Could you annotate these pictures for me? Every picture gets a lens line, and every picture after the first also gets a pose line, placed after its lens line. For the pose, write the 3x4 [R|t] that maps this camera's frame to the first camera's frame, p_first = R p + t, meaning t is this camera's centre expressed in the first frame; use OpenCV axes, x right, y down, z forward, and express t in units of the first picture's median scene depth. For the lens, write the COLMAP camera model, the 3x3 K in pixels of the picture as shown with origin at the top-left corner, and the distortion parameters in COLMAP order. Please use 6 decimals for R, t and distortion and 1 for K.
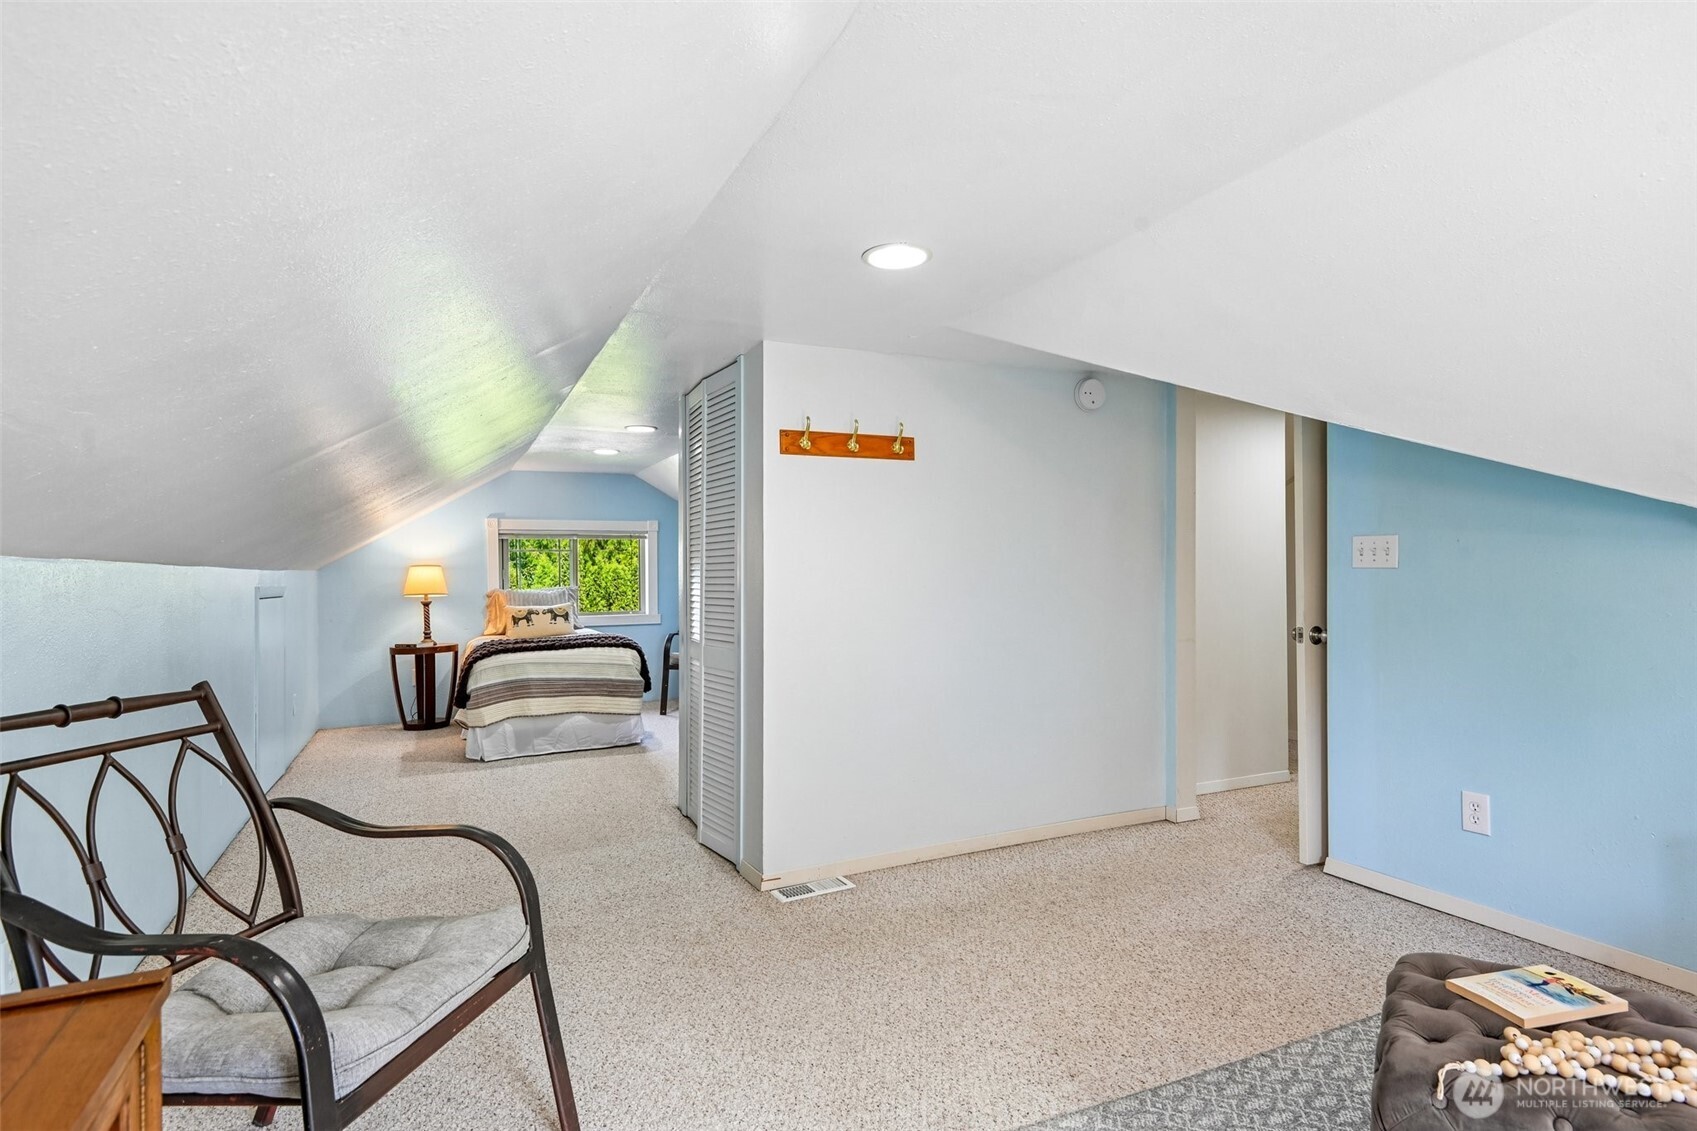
lens RADIAL K [[880.3, 0, 855.0], [0, 880.3, 571.0], [0, 0, 1]] dist [0.002507, 0.000203]
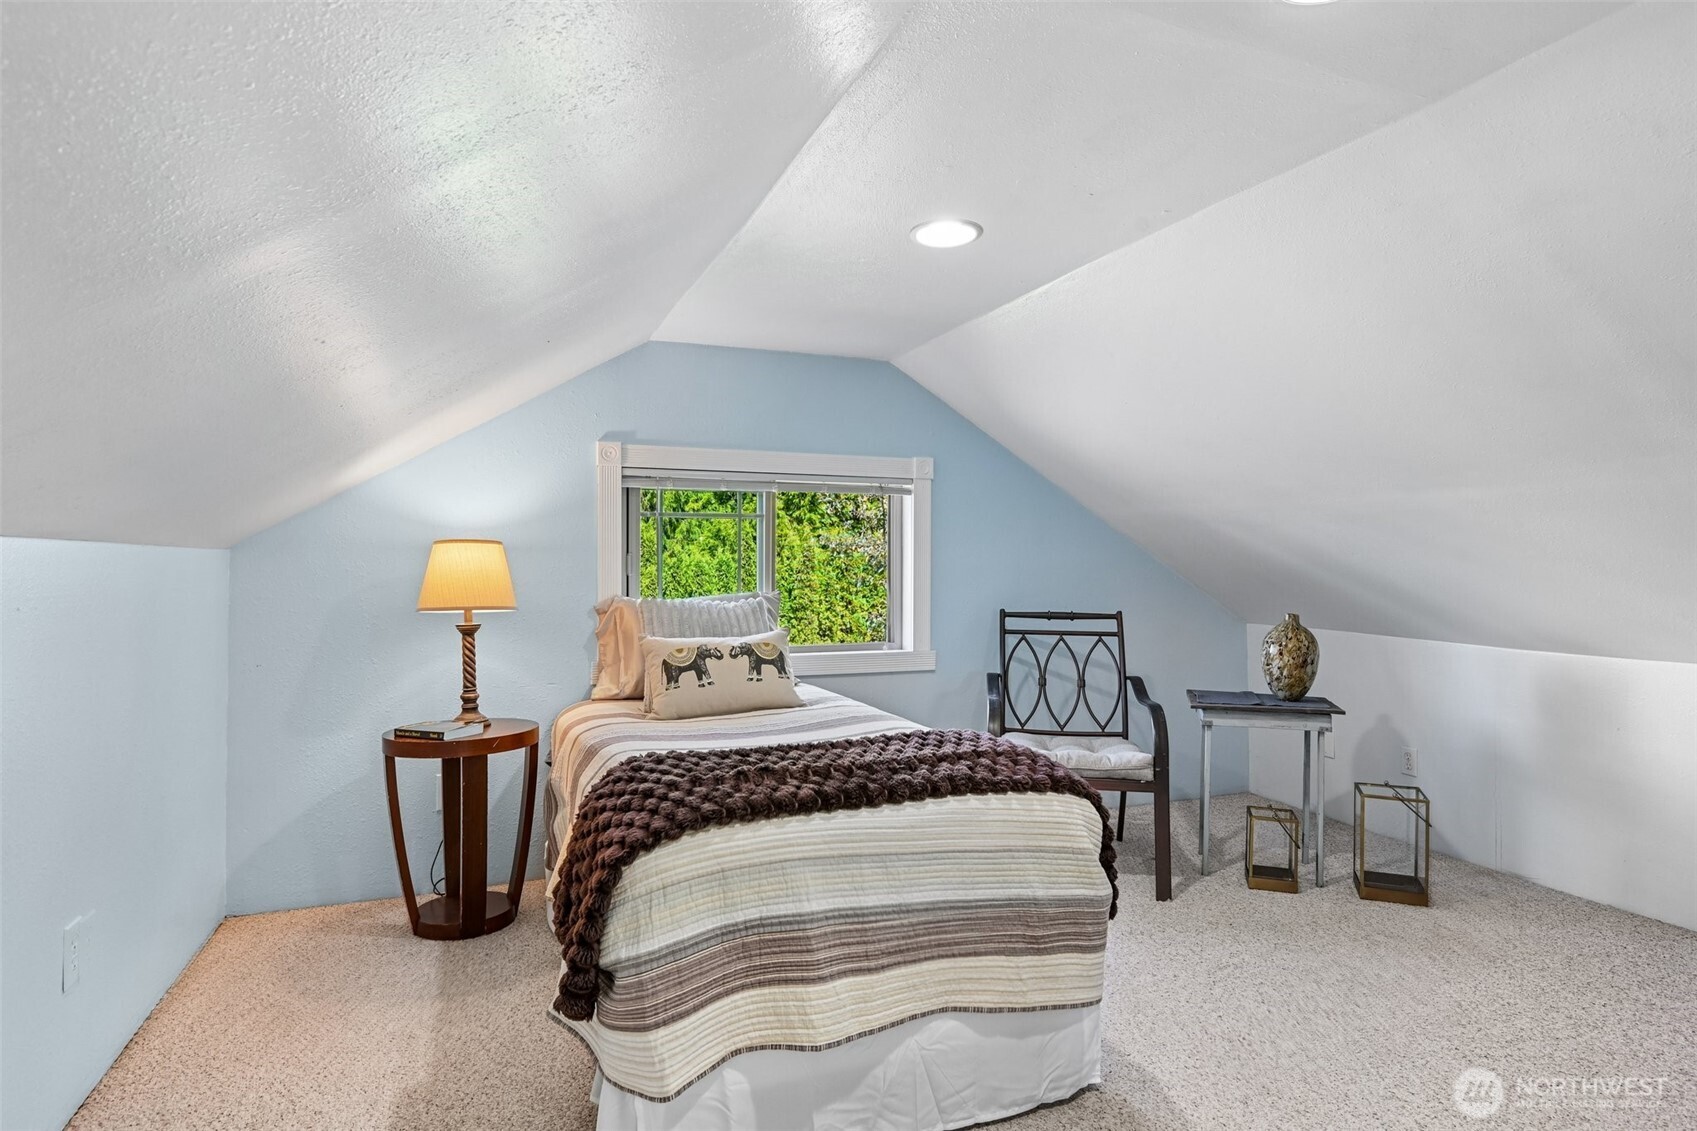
lens RADIAL K [[968.2, 0, 848.5], [0, 968.2, 565.5], [0, 0, 1]] dist [-0.003693, -0.000930]
pose [[0.996934, 0.011239, -0.077437, -0.266593], [-0.011429, 0.999933, -0.002012, 0.004565], [0.077409, 0.002890, 0.996995, 0.545238]]
